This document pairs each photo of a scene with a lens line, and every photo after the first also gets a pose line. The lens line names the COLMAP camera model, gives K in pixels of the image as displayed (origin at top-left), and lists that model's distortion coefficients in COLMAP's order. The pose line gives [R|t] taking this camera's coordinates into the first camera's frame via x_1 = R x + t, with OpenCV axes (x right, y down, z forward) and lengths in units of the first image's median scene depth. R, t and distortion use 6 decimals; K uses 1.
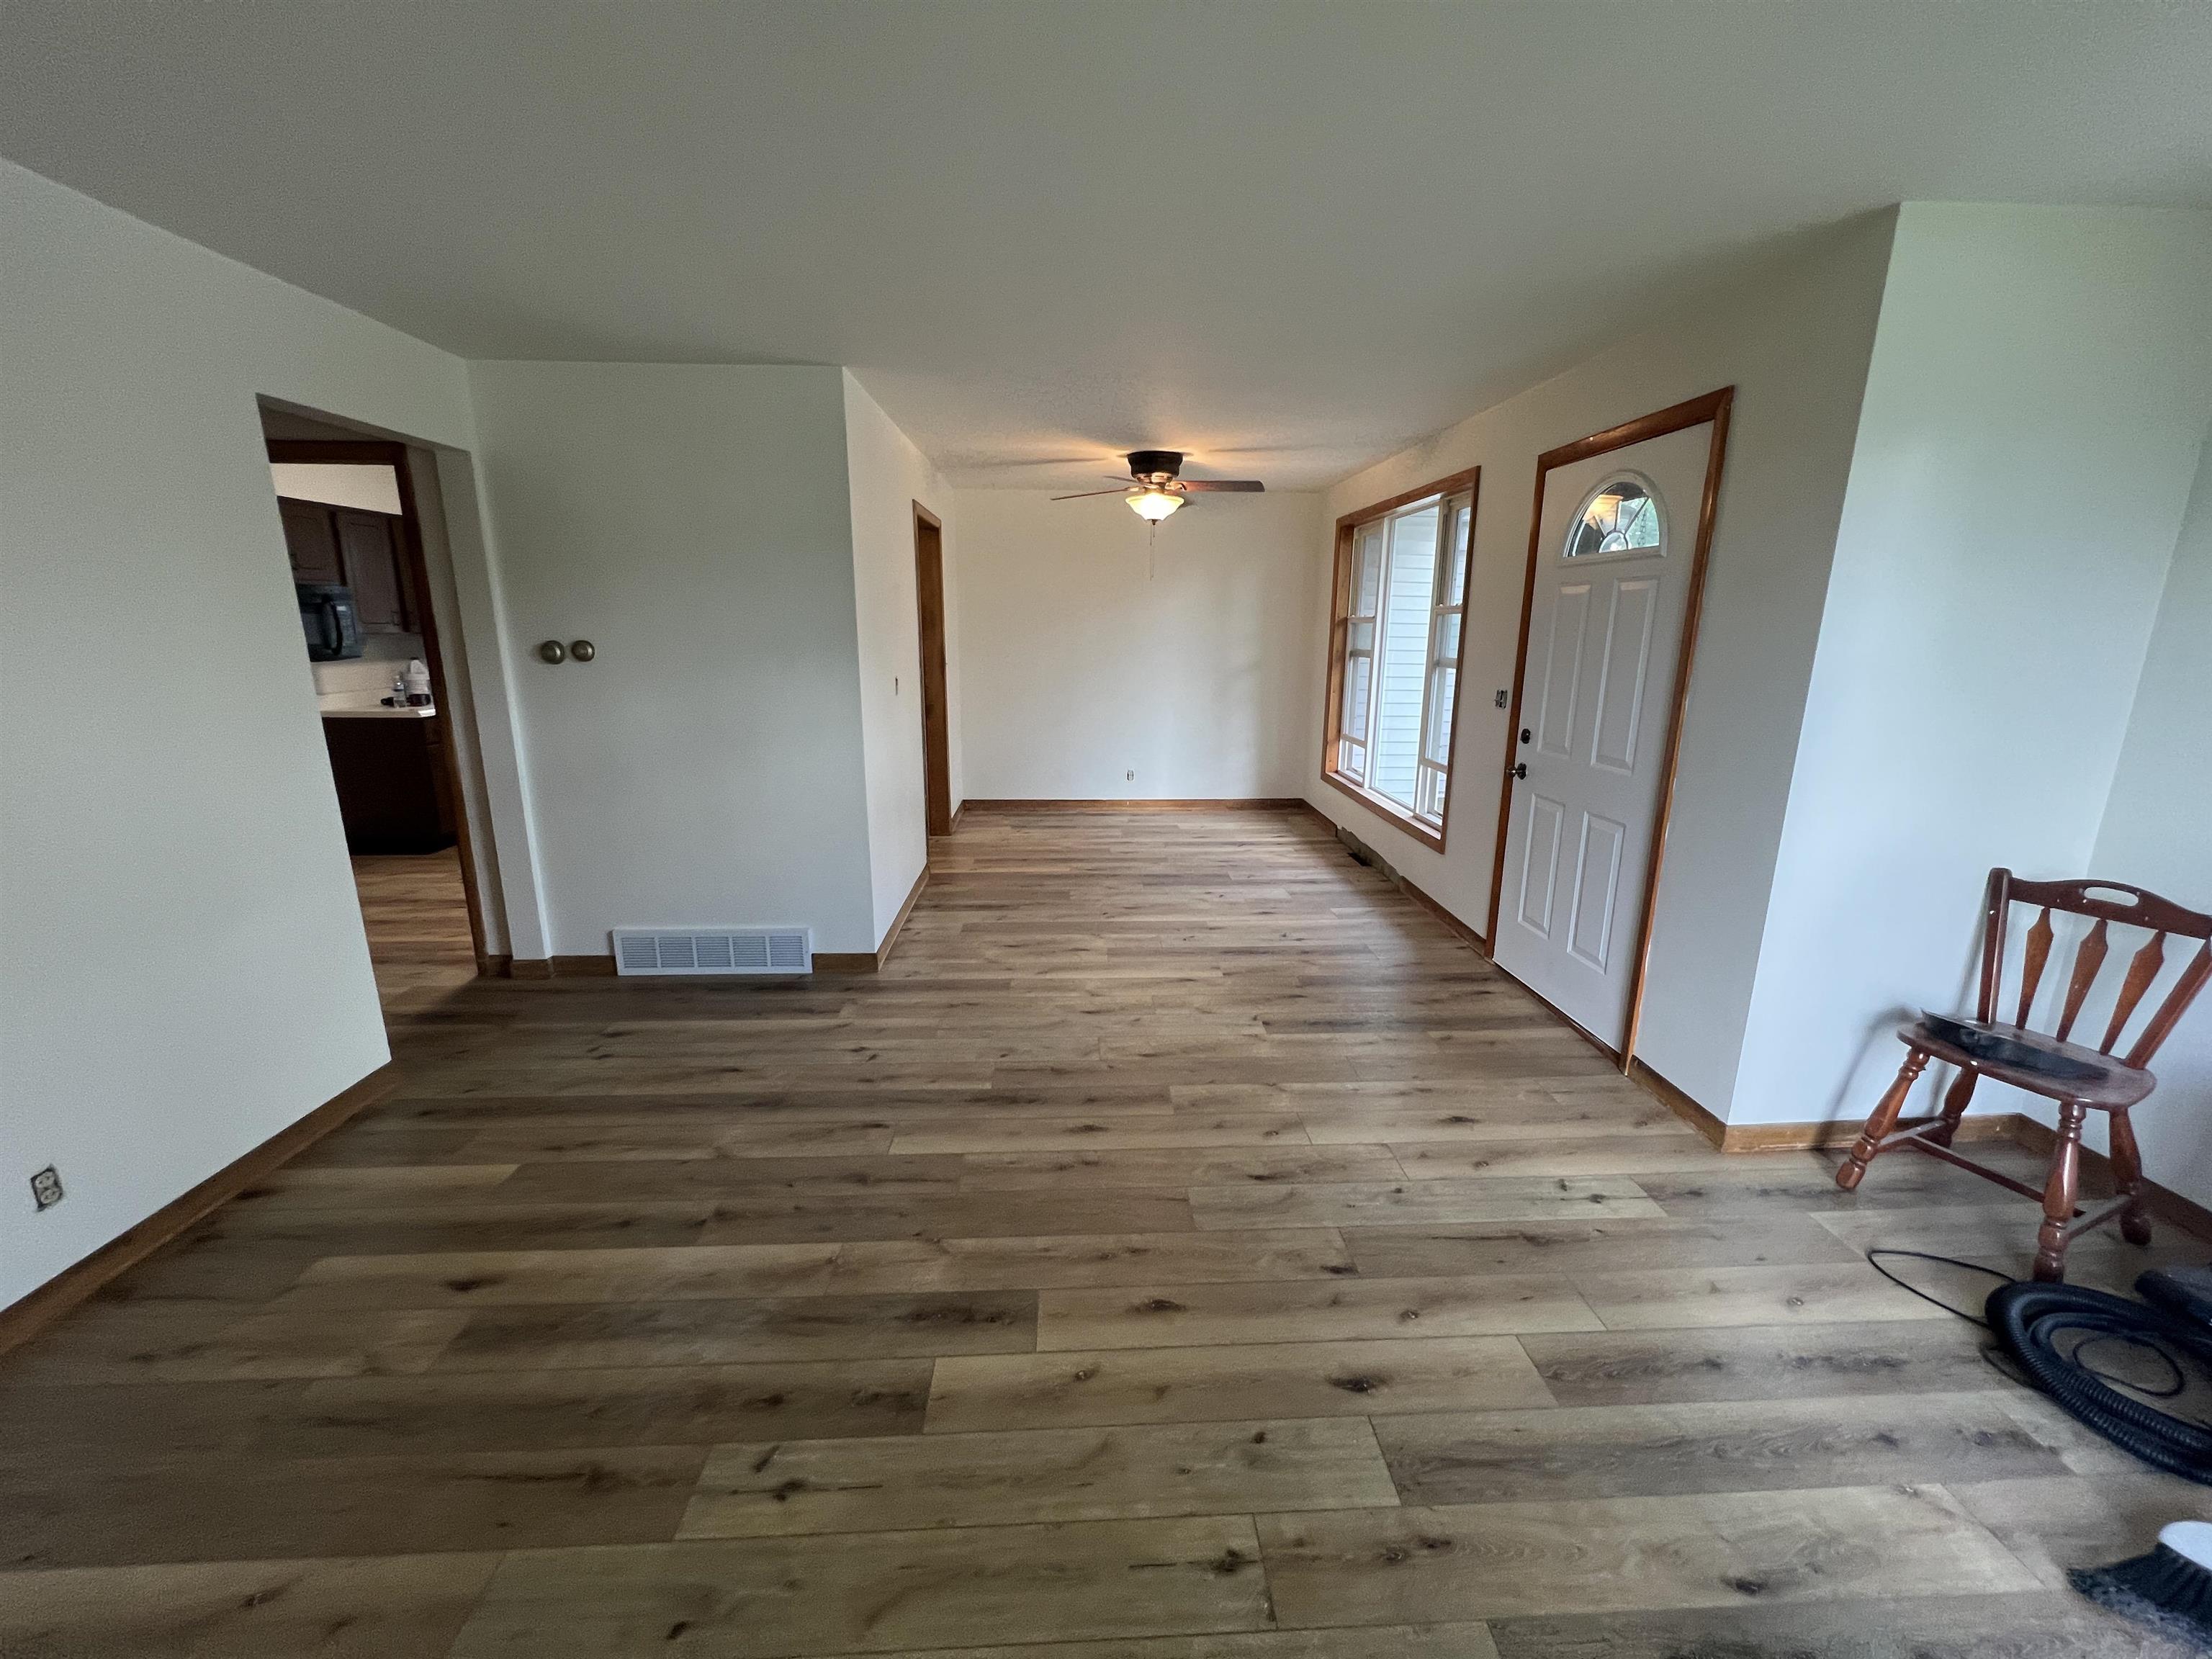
lens RADIAL K [[879.9, 0, 1106.0], [0, 879.9, 829.5], [0, 0, 1]] dist [-0.001194, -0.000094]
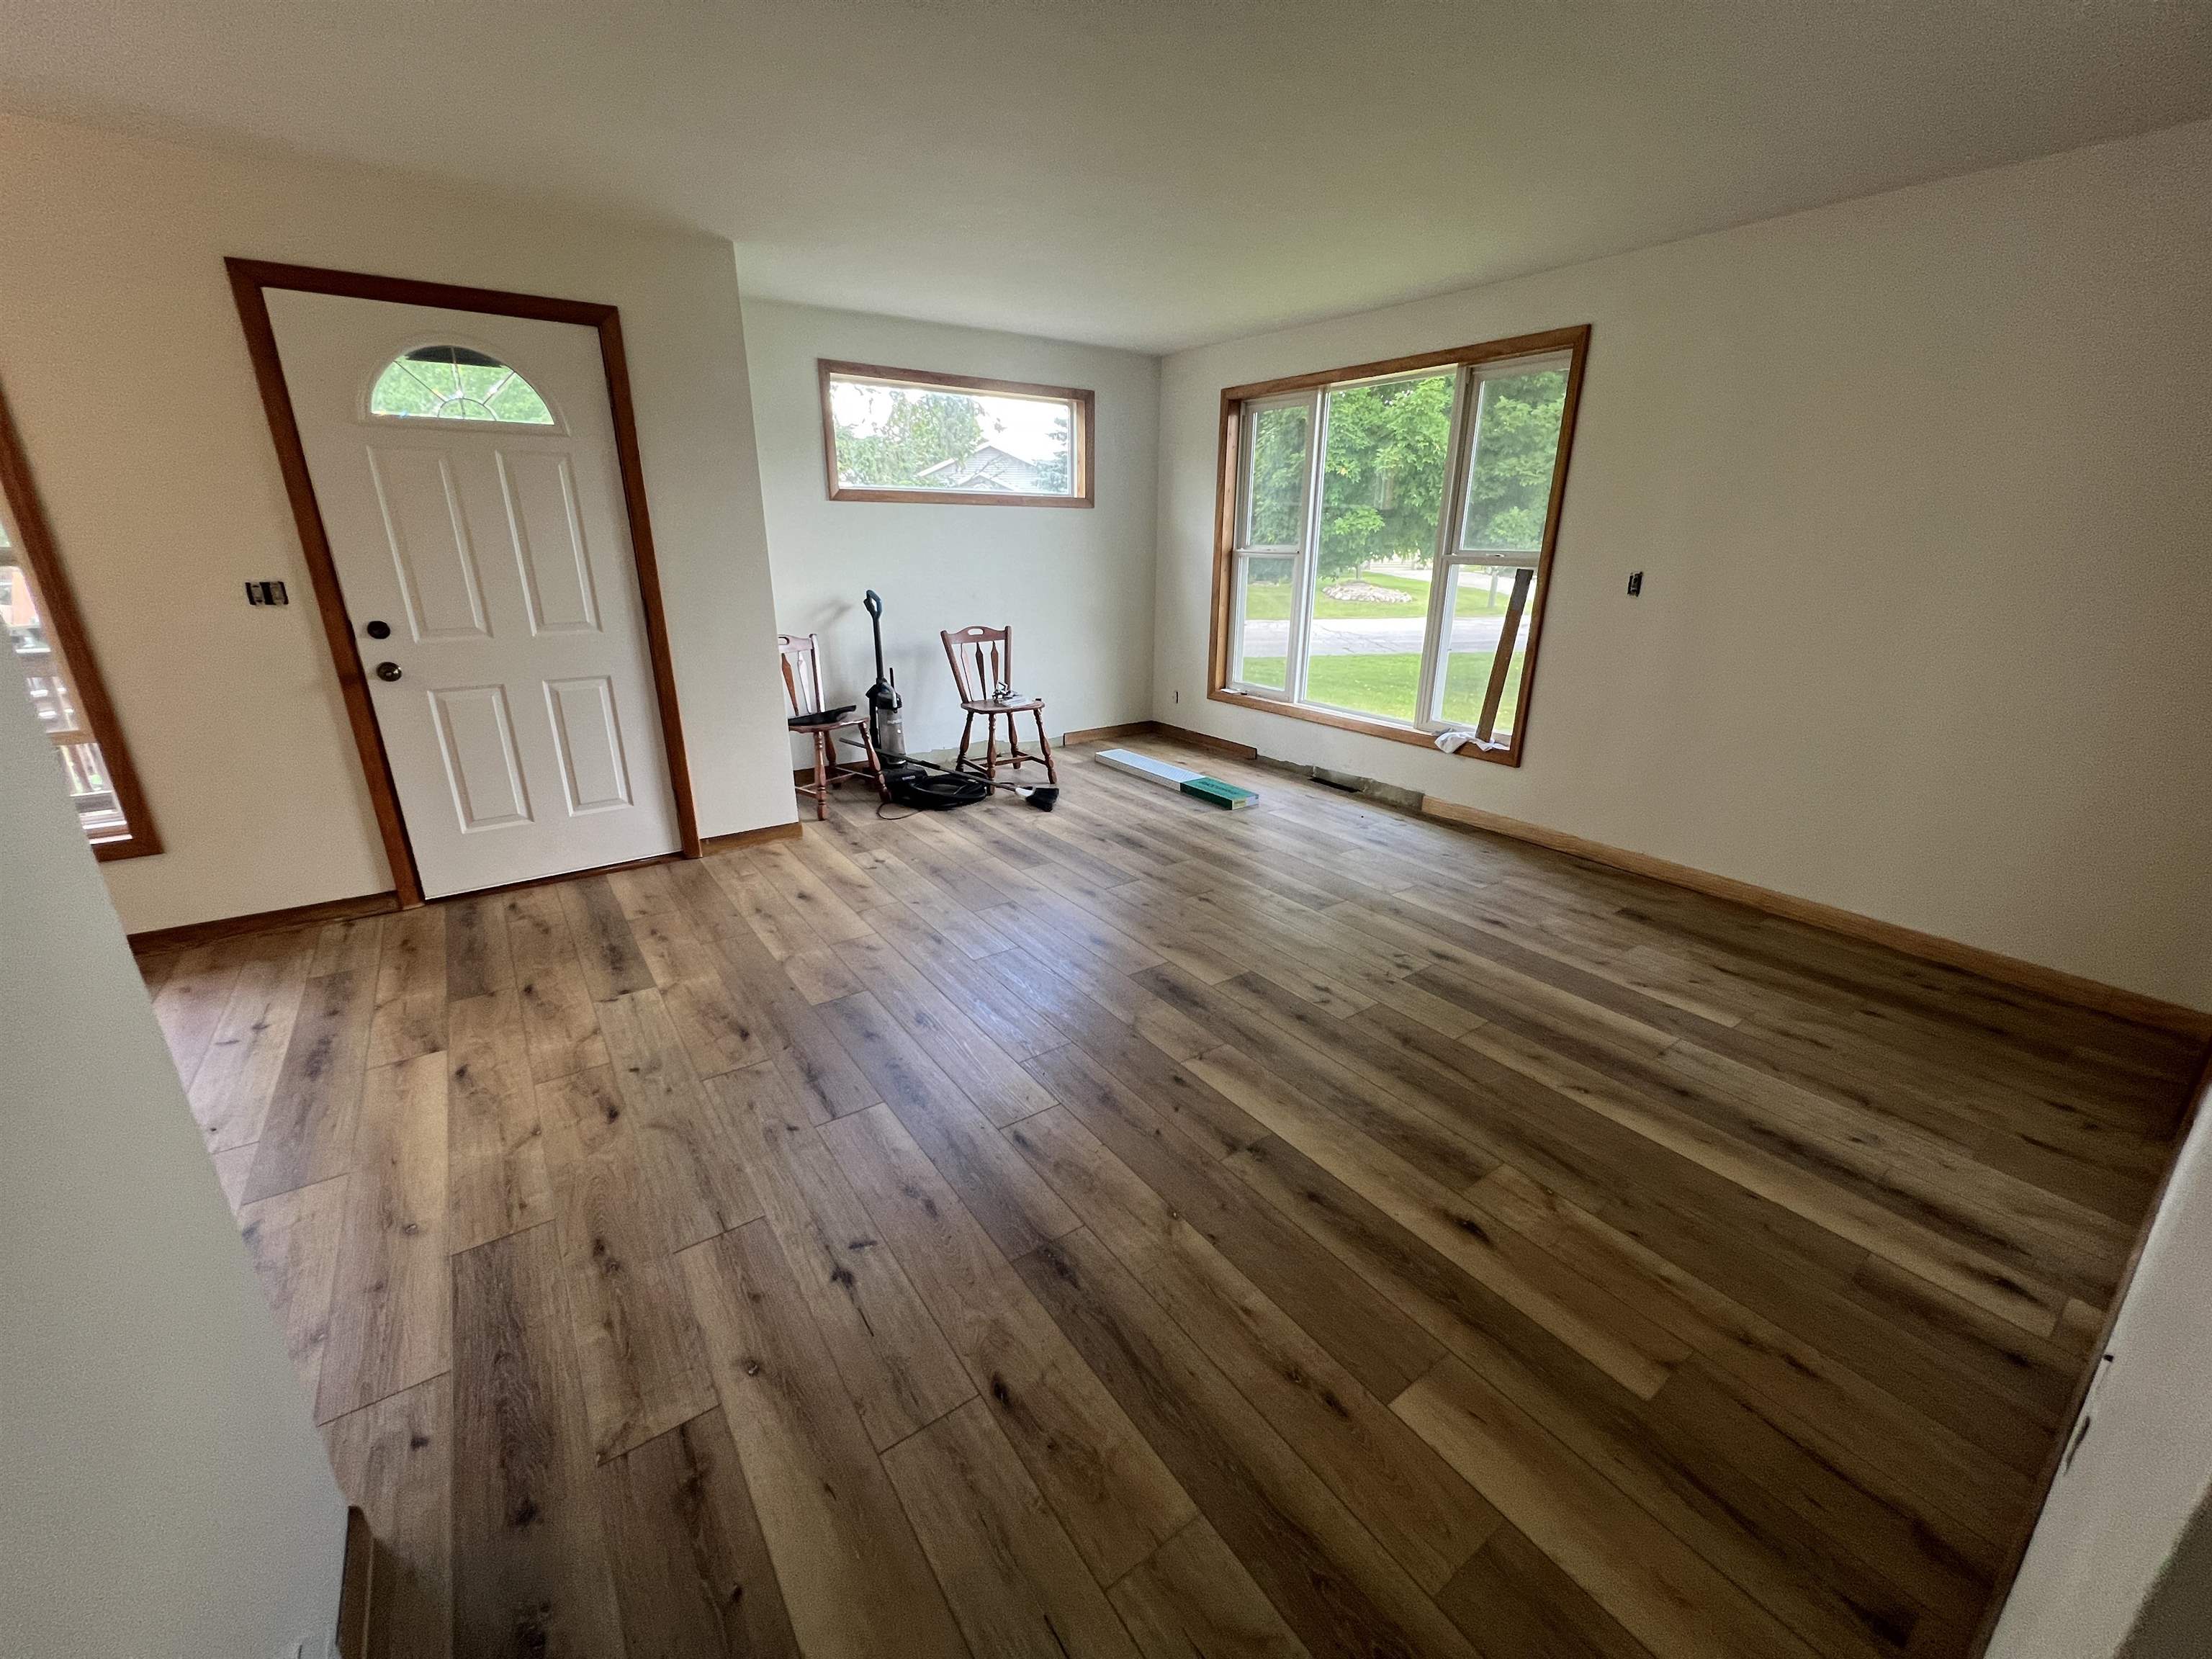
lens RADIAL K [[879.9, 0, 1106.0], [0, 879.9, 829.5], [0, 0, 1]] dist [-0.001194, -0.000094]
pose [[-0.537063, -0.280309, 0.795607, -0.975998], [0.181903, 0.882499, 0.433714, -0.274518], [-0.823696, 0.377655, -0.422968, 1.329135]]
